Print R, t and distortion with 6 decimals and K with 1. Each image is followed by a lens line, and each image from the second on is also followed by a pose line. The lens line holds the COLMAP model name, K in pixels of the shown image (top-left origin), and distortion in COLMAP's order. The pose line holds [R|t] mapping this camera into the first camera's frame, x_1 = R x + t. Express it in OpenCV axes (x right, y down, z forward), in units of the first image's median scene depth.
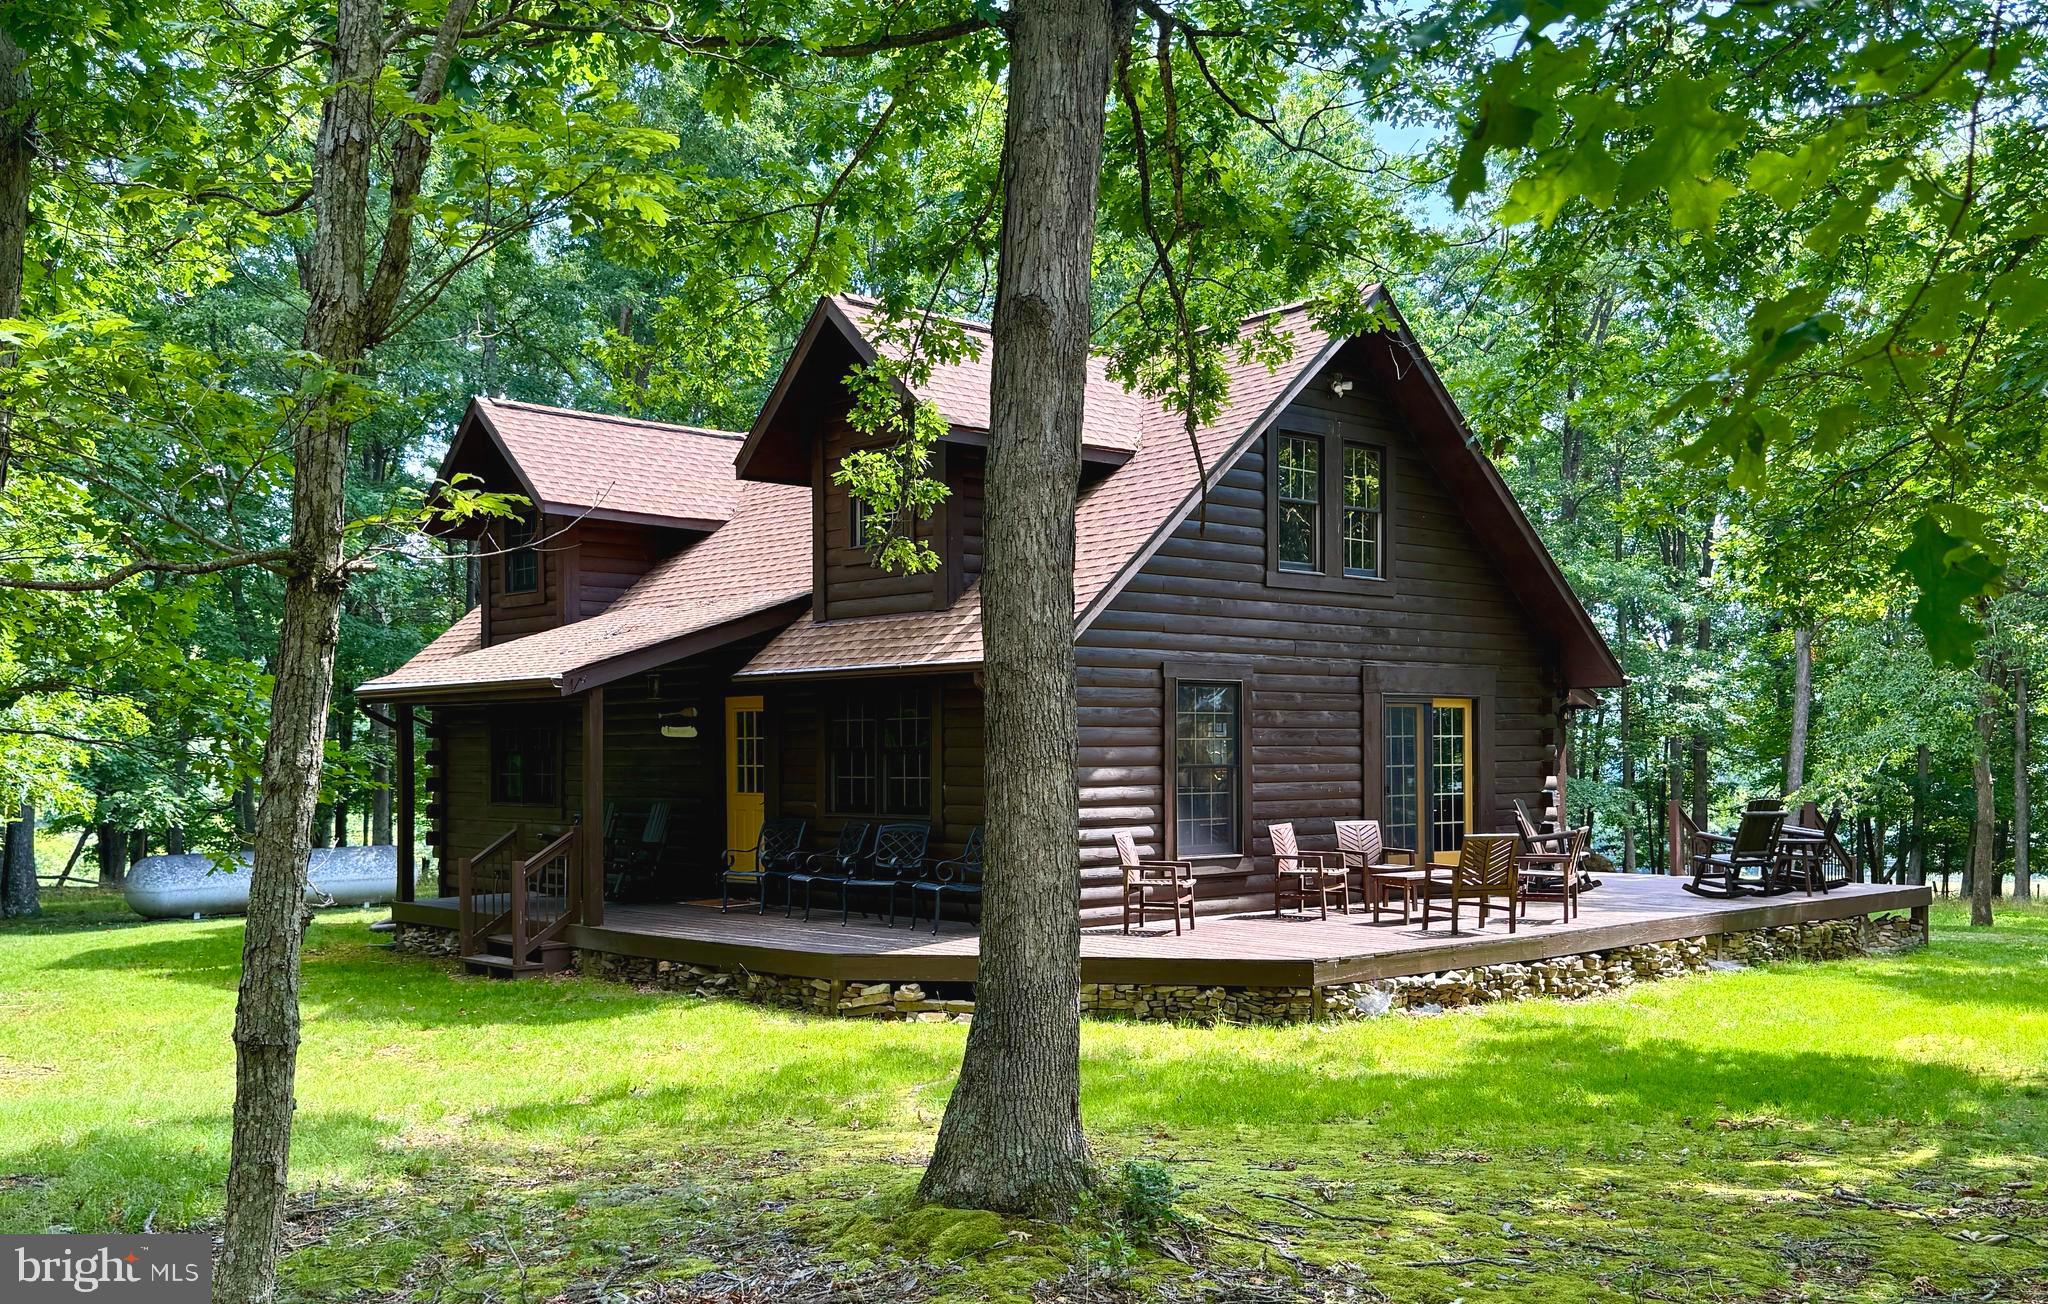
lens RADIAL K [[1865.1, 0, 1020.5], [0, 1865.1, 767.3], [0, 0, 1]] dist [0.172779, -0.350647]
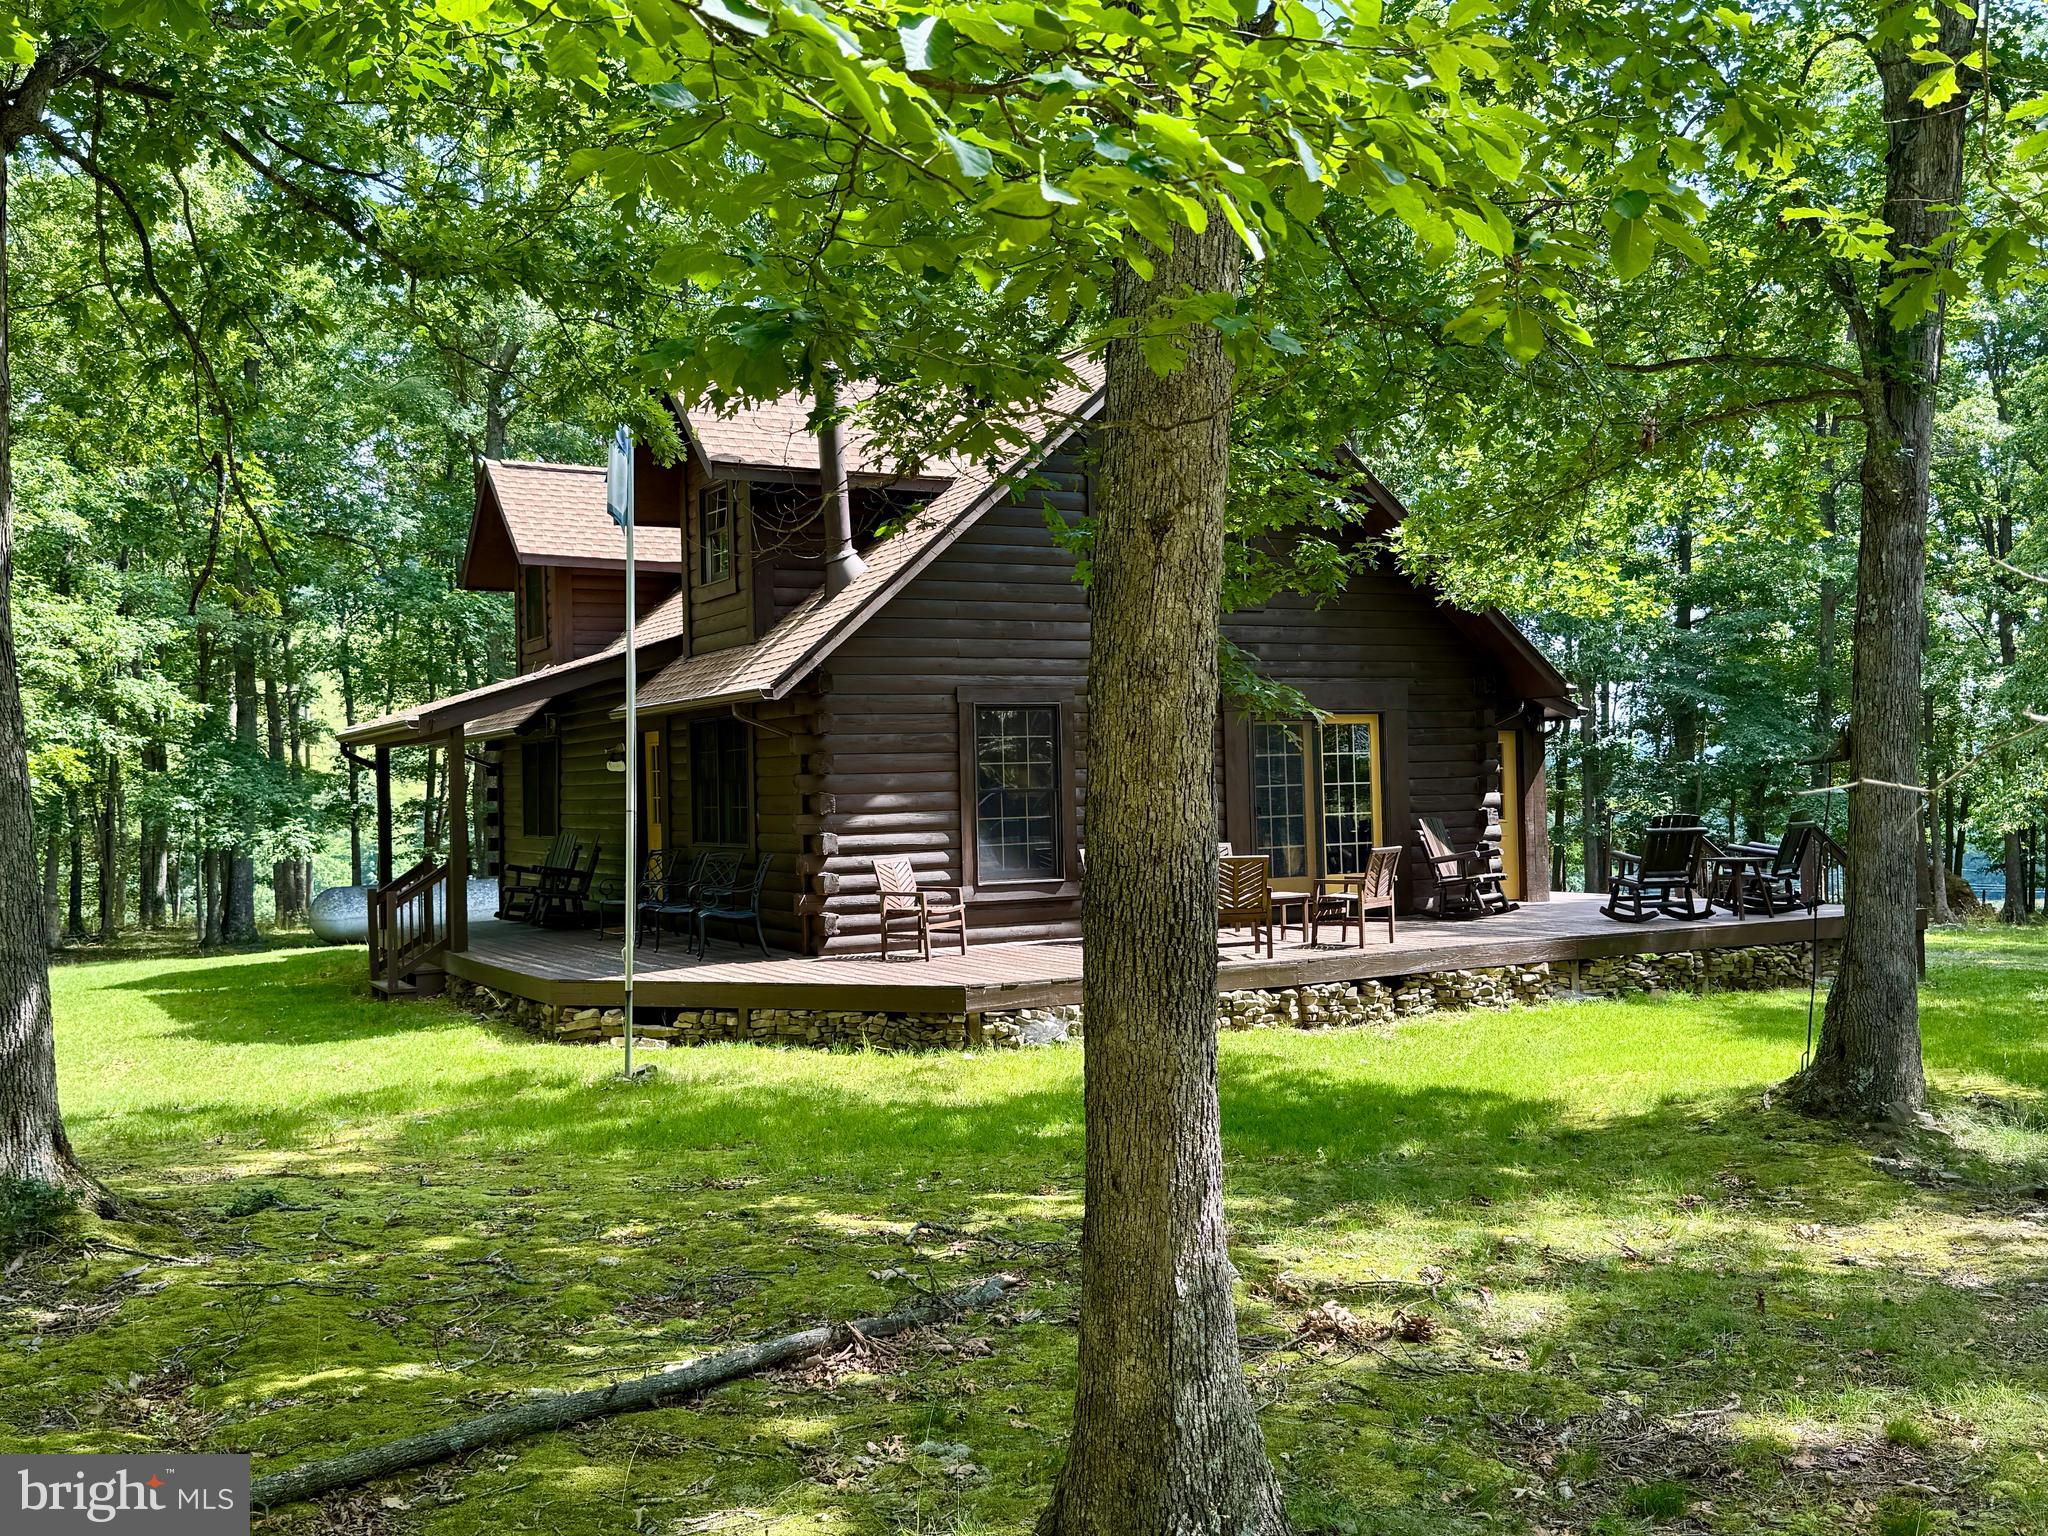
lens RADIAL K [[1864.6, 0, 1024.0], [0, 1864.6, 768.0], [0, 0, 1]] dist [0.173661, -0.351051]
pose [[0.971267, -0.022175, -0.236956, 0.349615], [0.019088, 0.999701, -0.015310, 0.002748], [0.237225, 0.010347, 0.971400, 0.038782]]
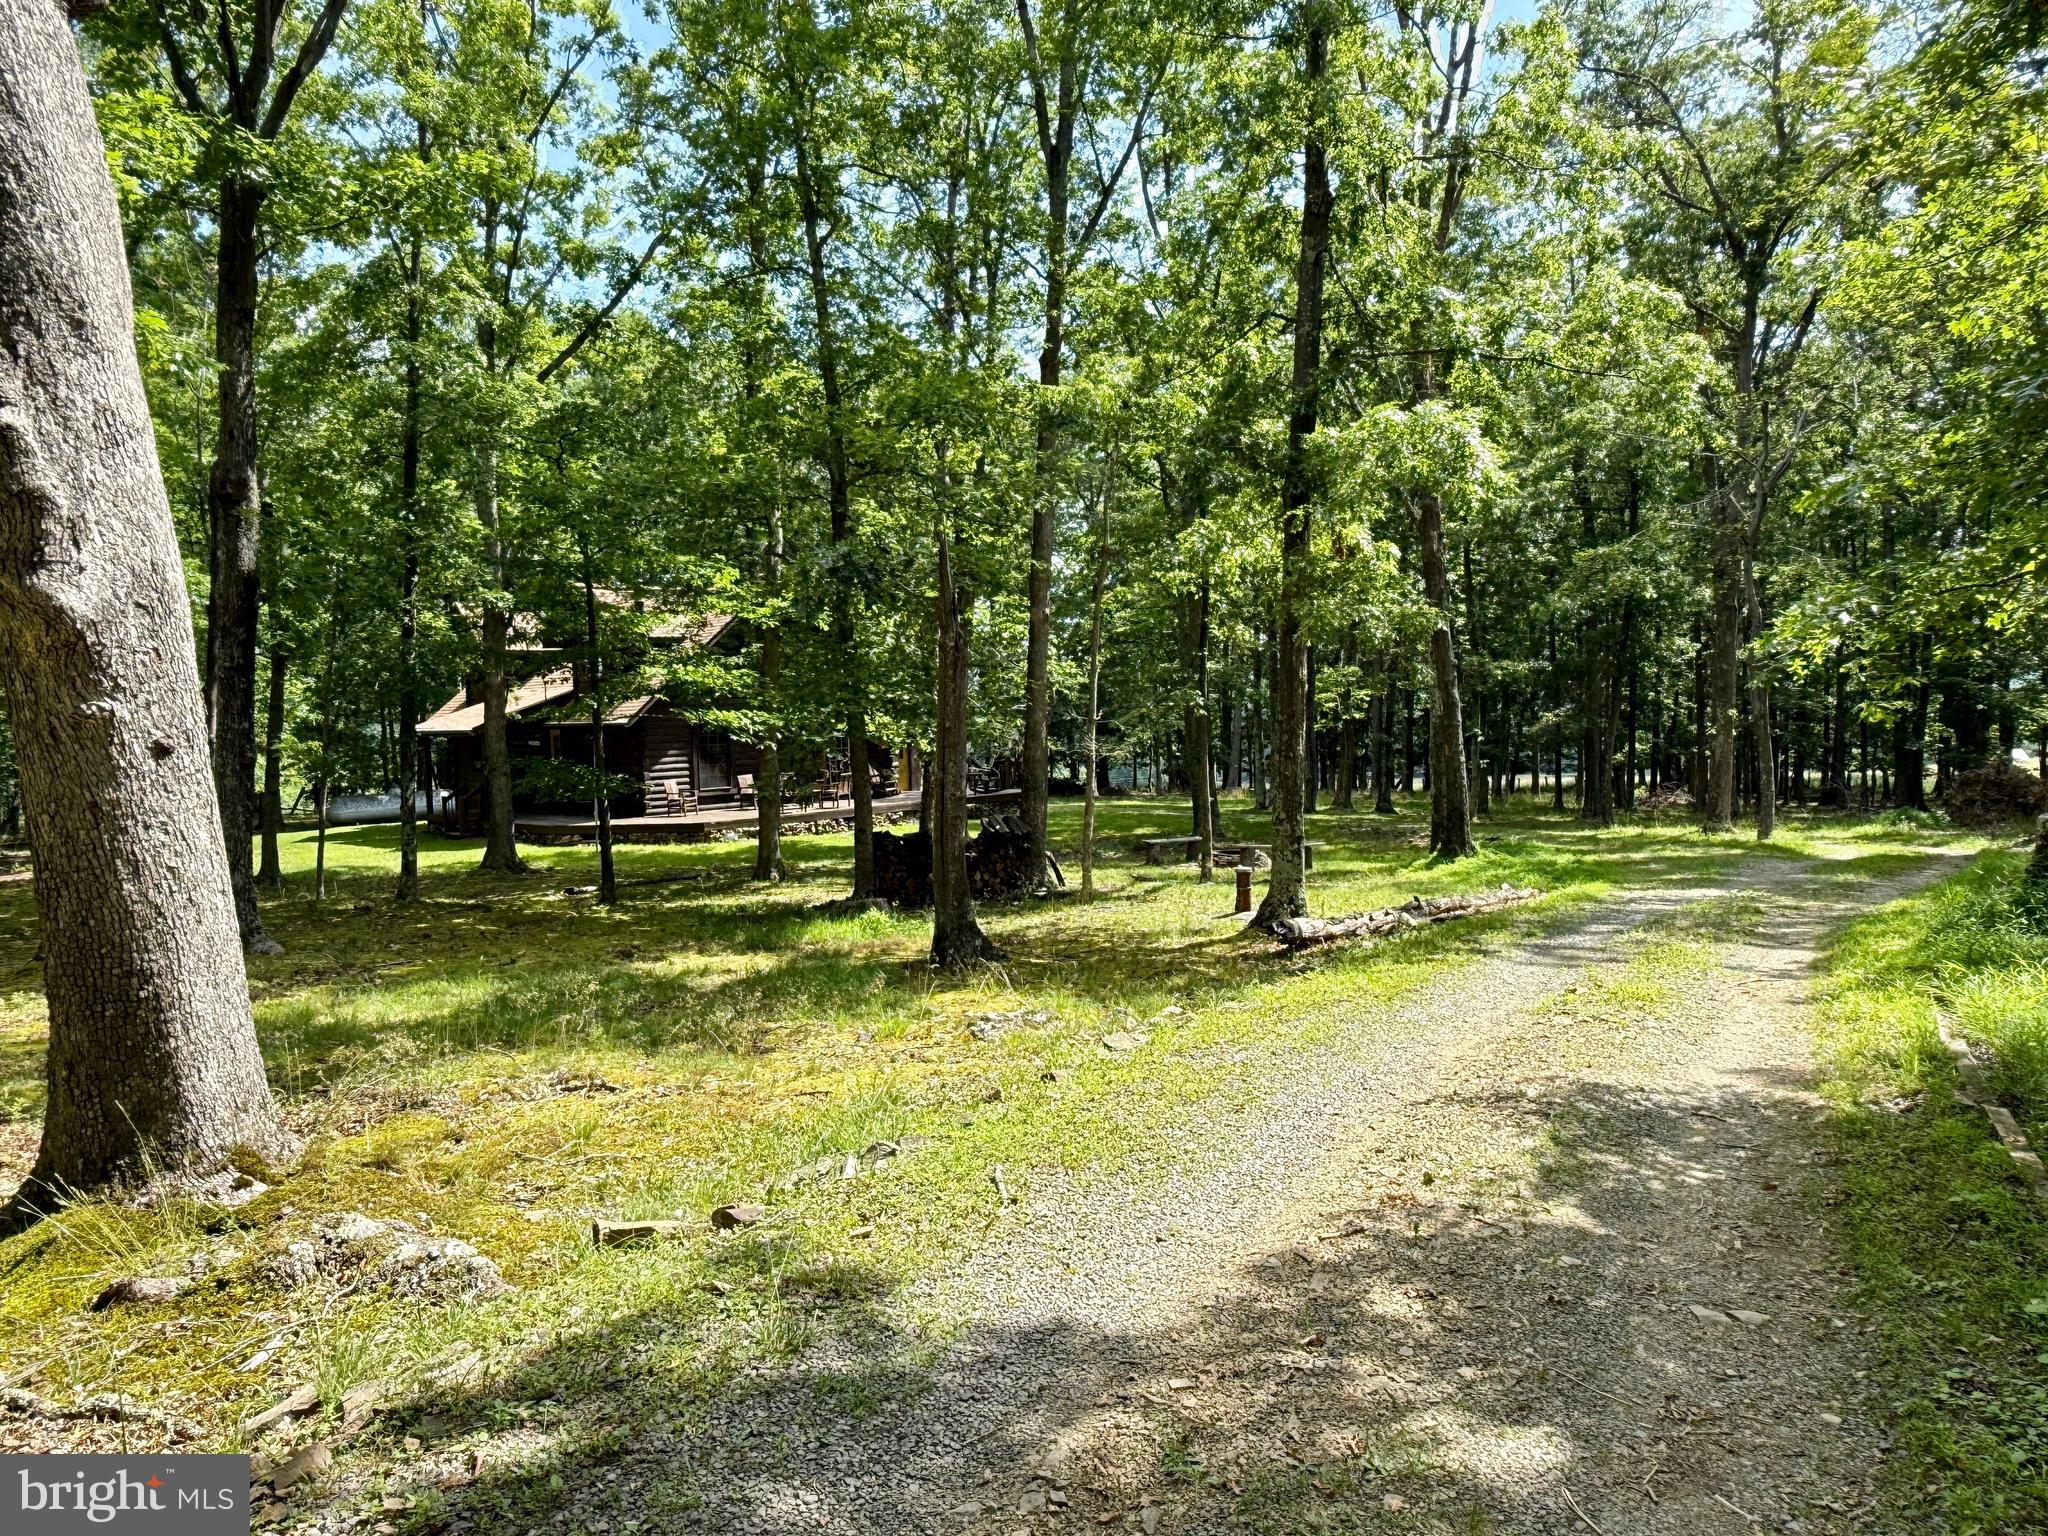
lens RADIAL K [[1424.7, 0, 1024.0], [0, 1424.7, 768.0], [0, 0, 1]] dist [-0.000641, -0.000024]
pose [[0.999543, -0.028291, 0.010666, 0.541368], [0.027819, 0.998727, 0.042081, -0.057403], [-0.011843, -0.041765, 0.999057, -1.093875]]
